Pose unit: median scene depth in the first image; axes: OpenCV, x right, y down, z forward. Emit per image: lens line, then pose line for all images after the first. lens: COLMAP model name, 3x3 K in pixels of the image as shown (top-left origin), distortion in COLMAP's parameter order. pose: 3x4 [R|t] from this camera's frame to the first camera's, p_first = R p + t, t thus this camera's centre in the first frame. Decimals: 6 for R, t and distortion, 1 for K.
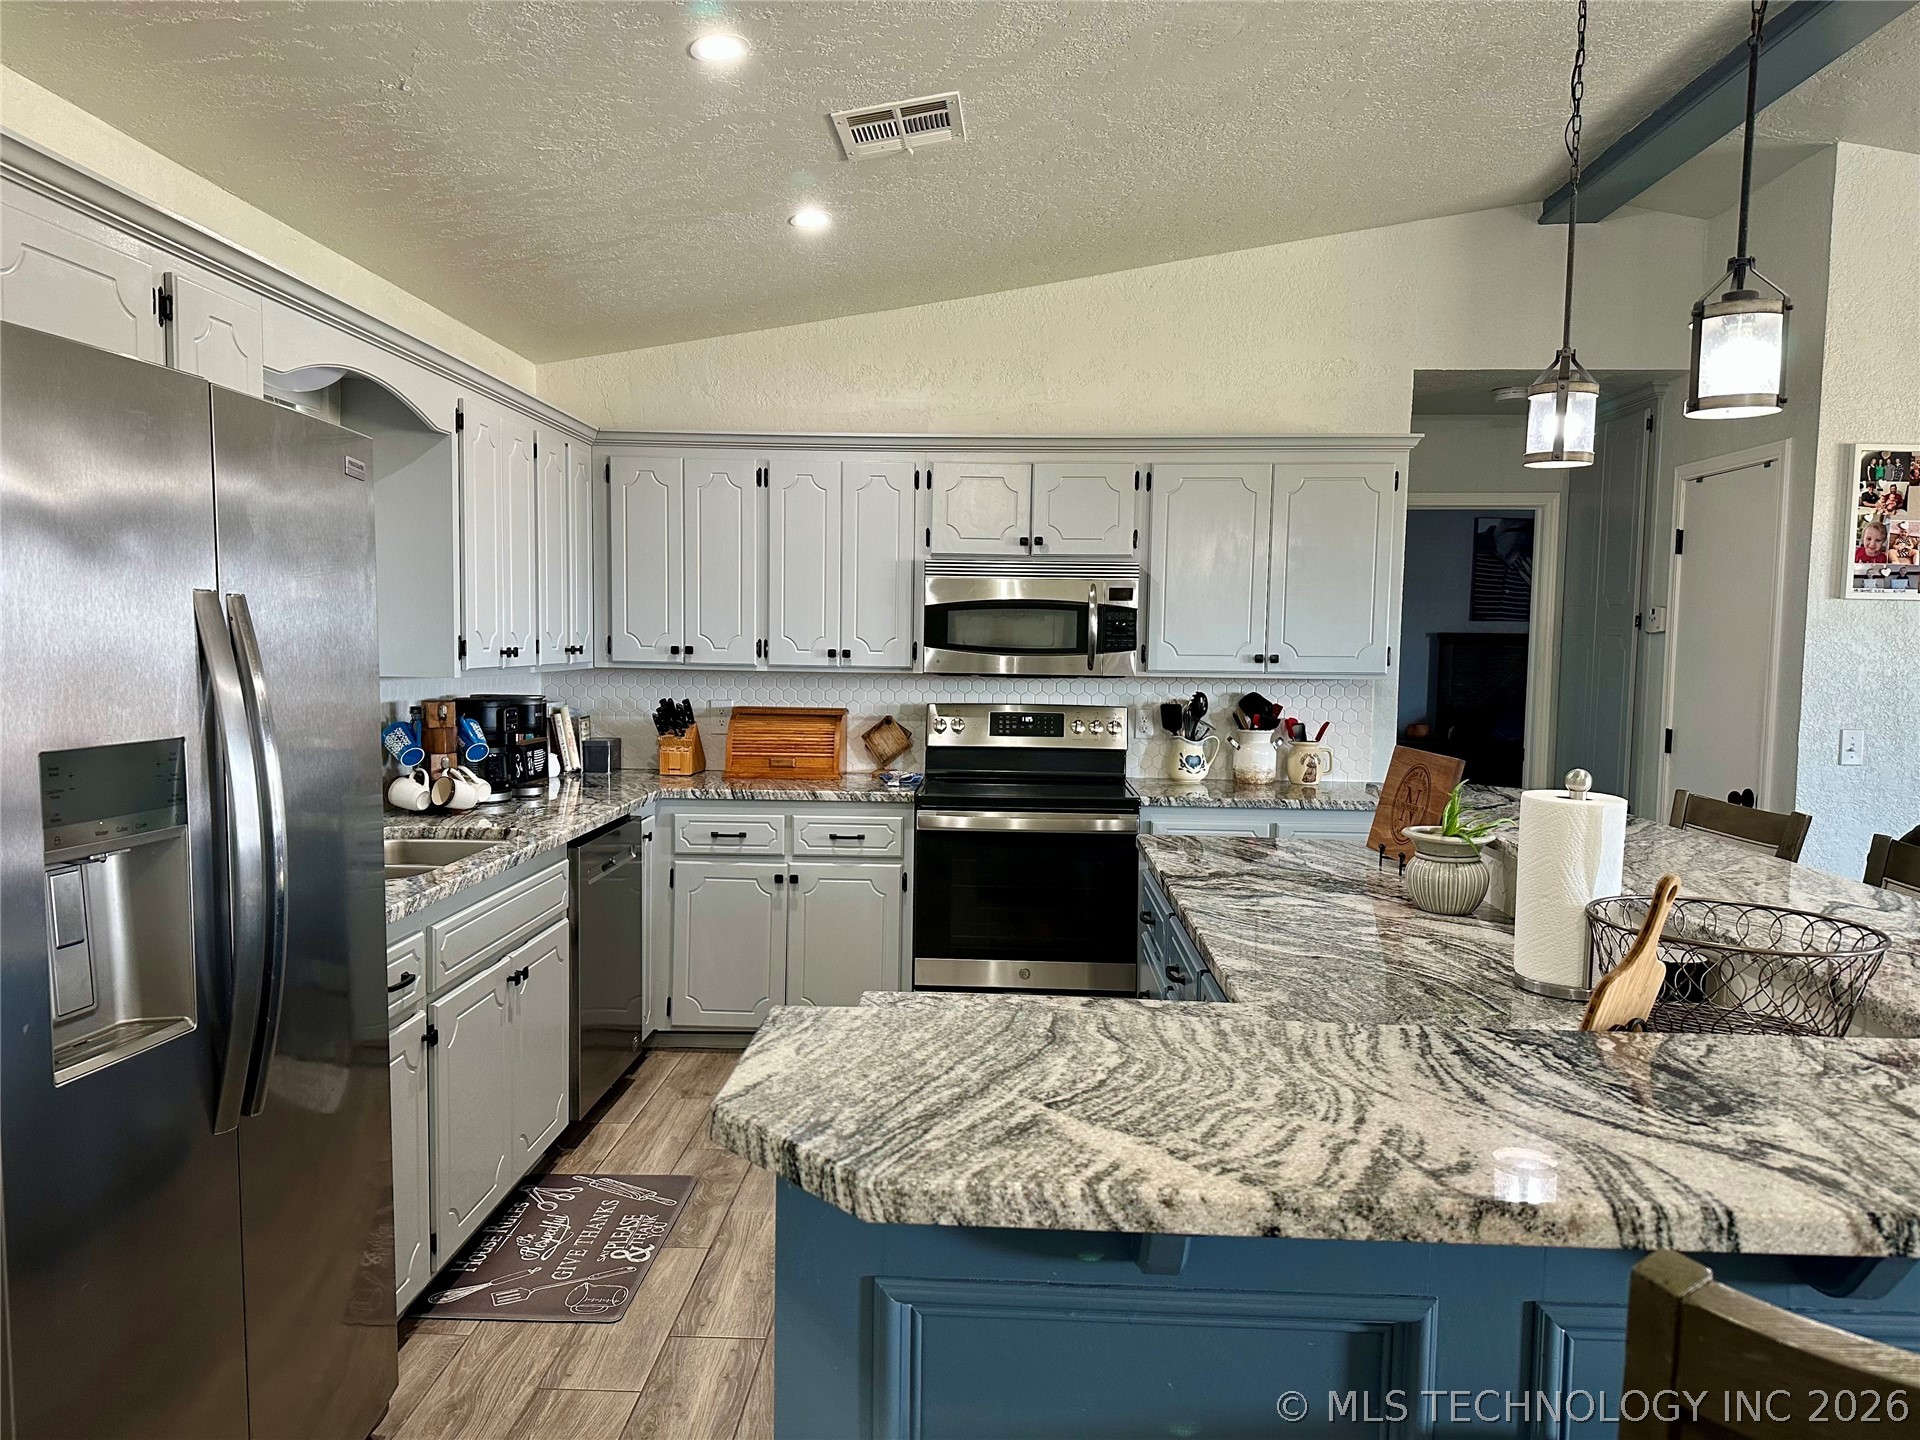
lens RADIAL K [[1350.3, 0, 960.8], [0, 1350.3, 732.7], [0, 0, 1]] dist [0.091766, -0.114831]
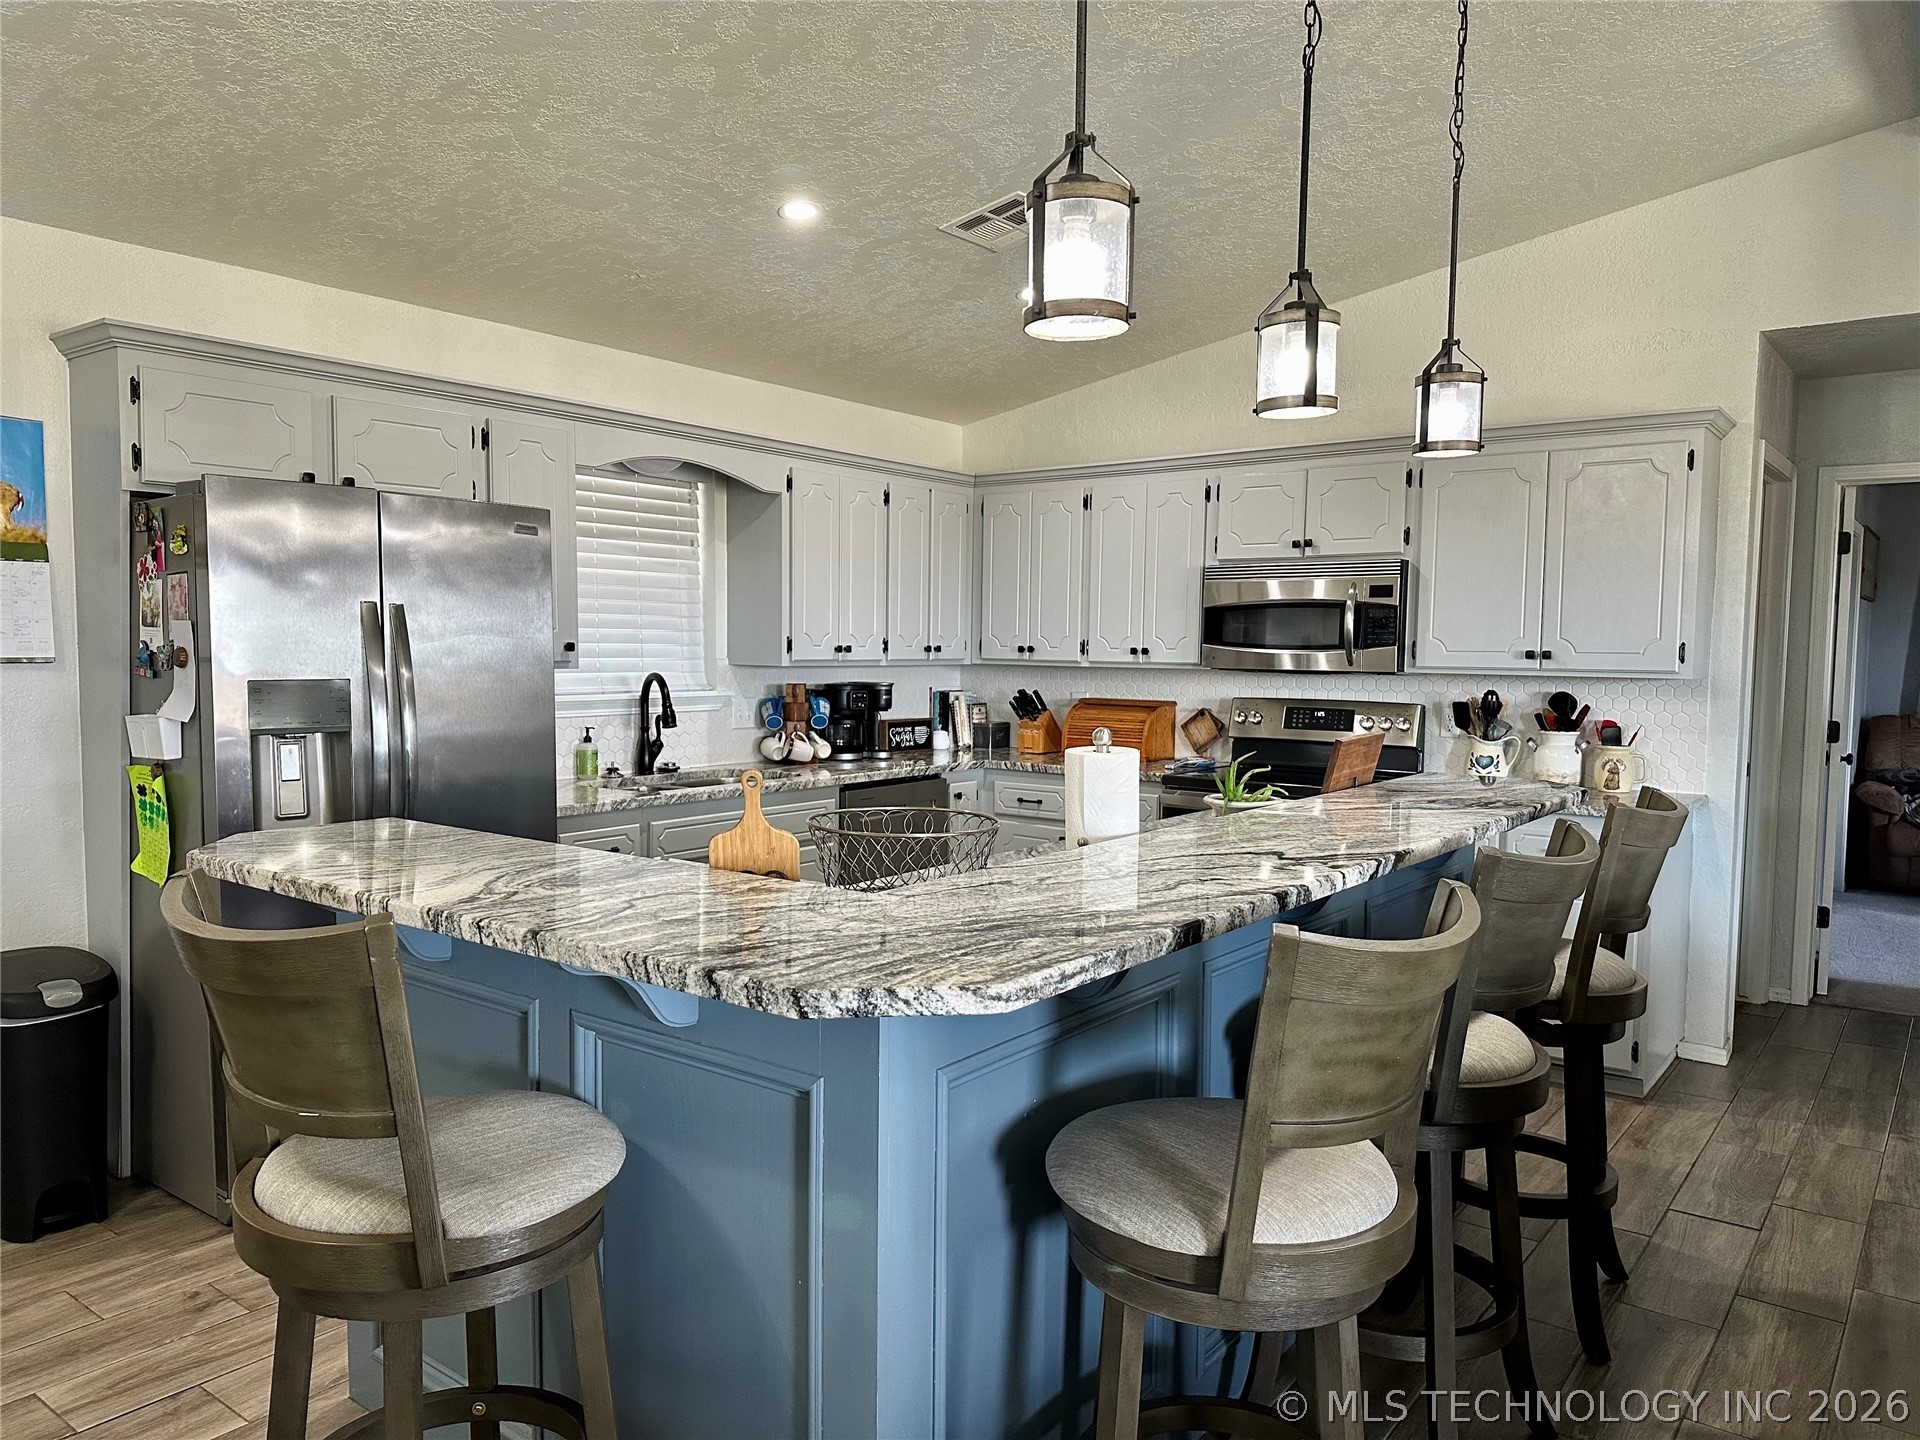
lens RADIAL K [[1350.3, 0, 954.1], [0, 1350.3, 739.1], [0, 0, 1]] dist [0.091766, -0.114831]
pose [[0.812318, 0.035720, -0.582120, 0.456575], [-0.040156, 0.999179, 0.005275, 0.016115], [0.581831, 0.019090, 0.813086, -0.020469]]
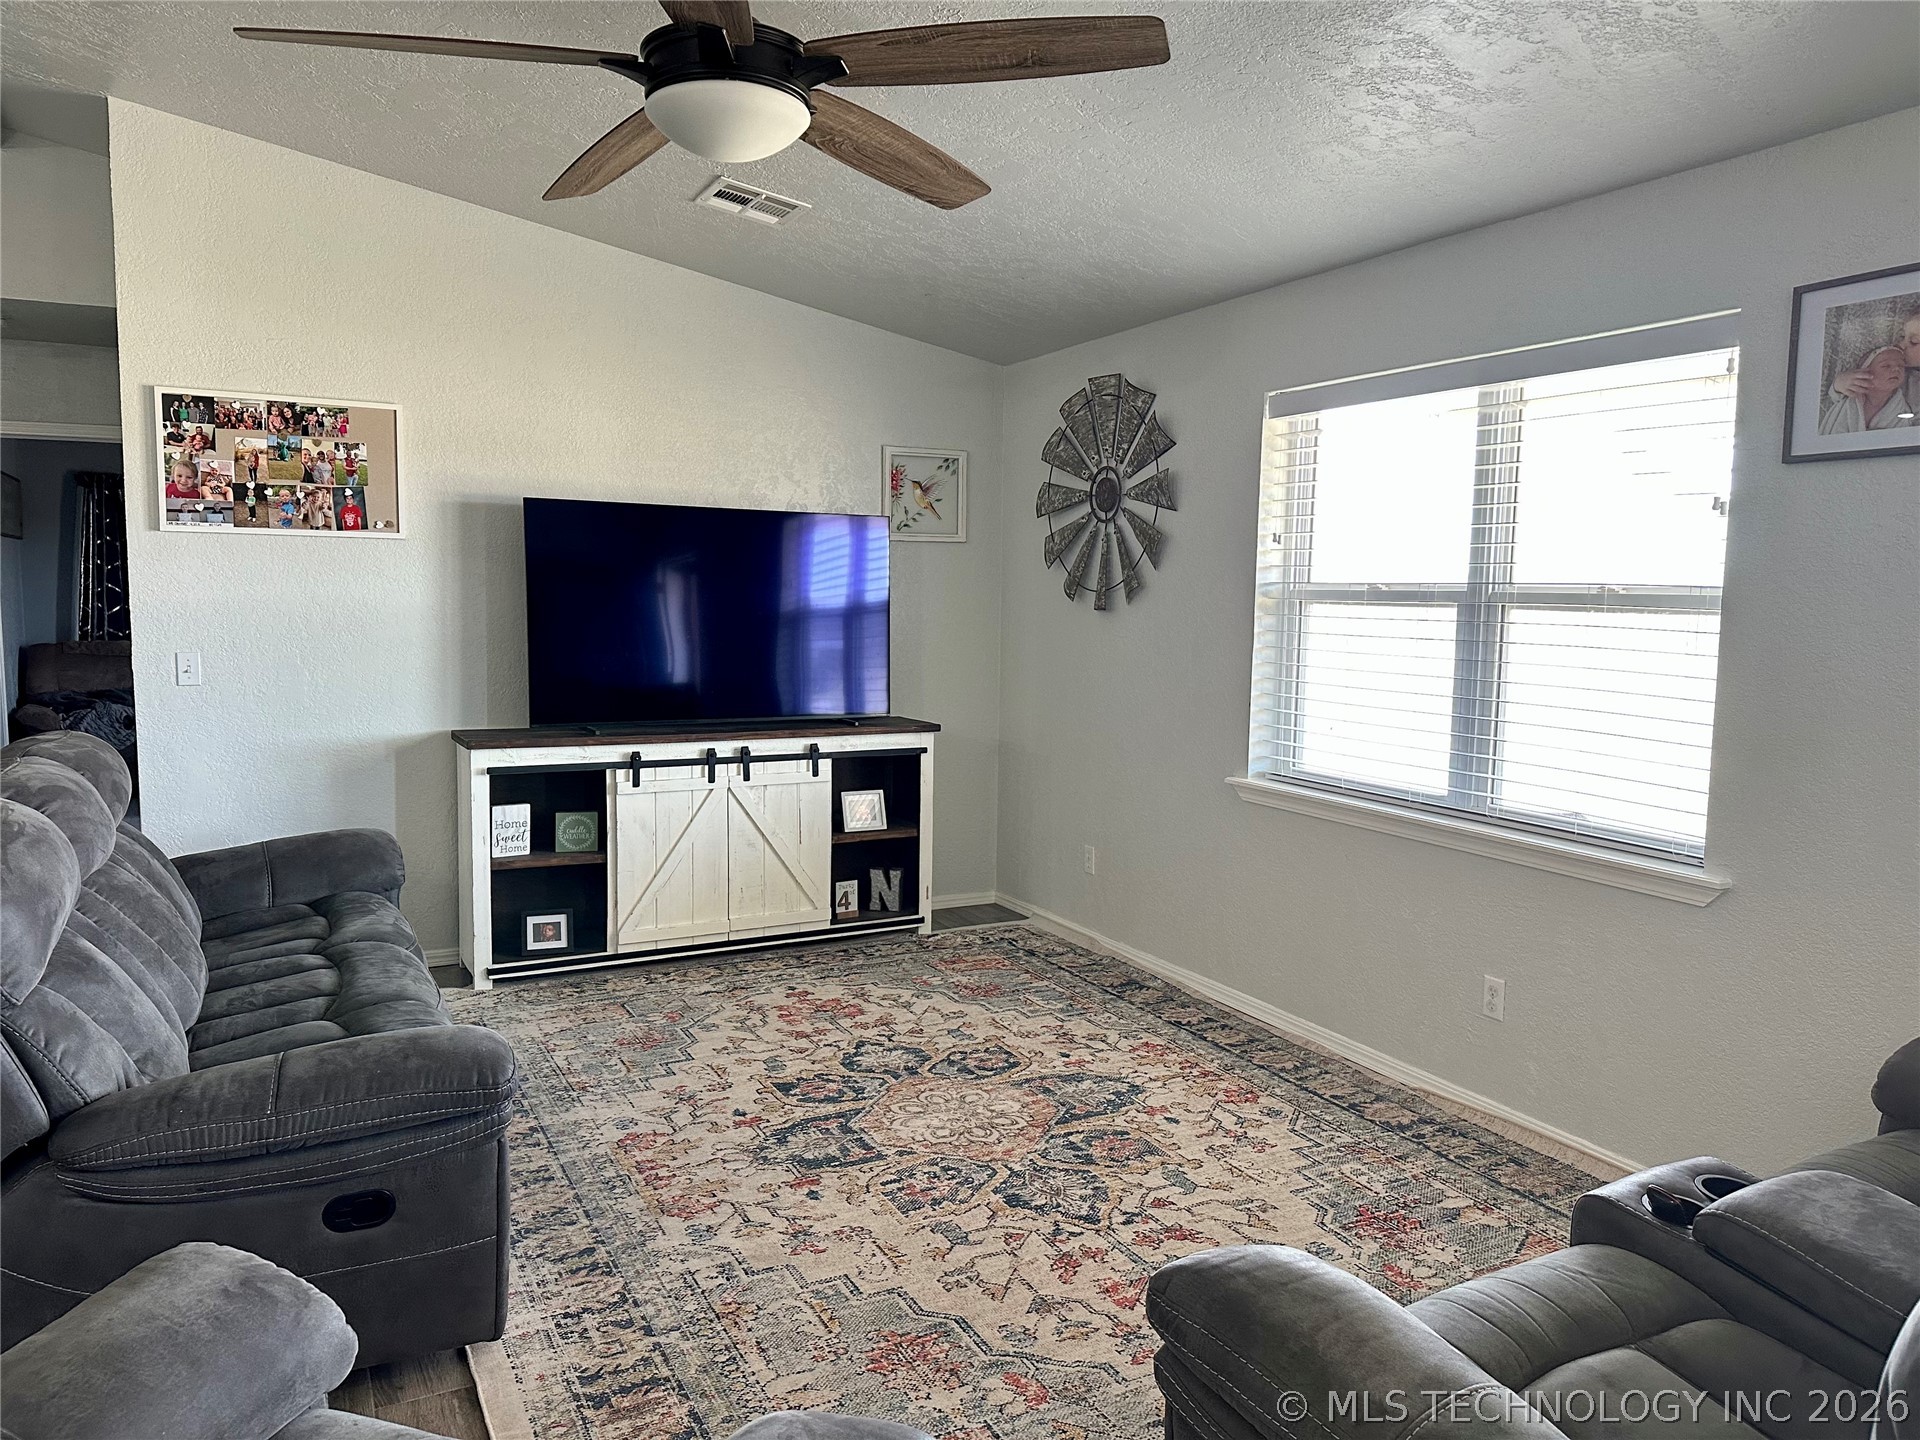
lens RADIAL K [[1350.3, 0, 960.4], [0, 1350.3, 727.4], [0, 0, 1]] dist [0.091766, -0.114831]
pose [[0.869084, -0.056089, 0.491475, 0.580765], [0.038766, 0.998218, 0.045370, 0.028231], [-0.493143, -0.020378, 0.869709, -0.222847]]
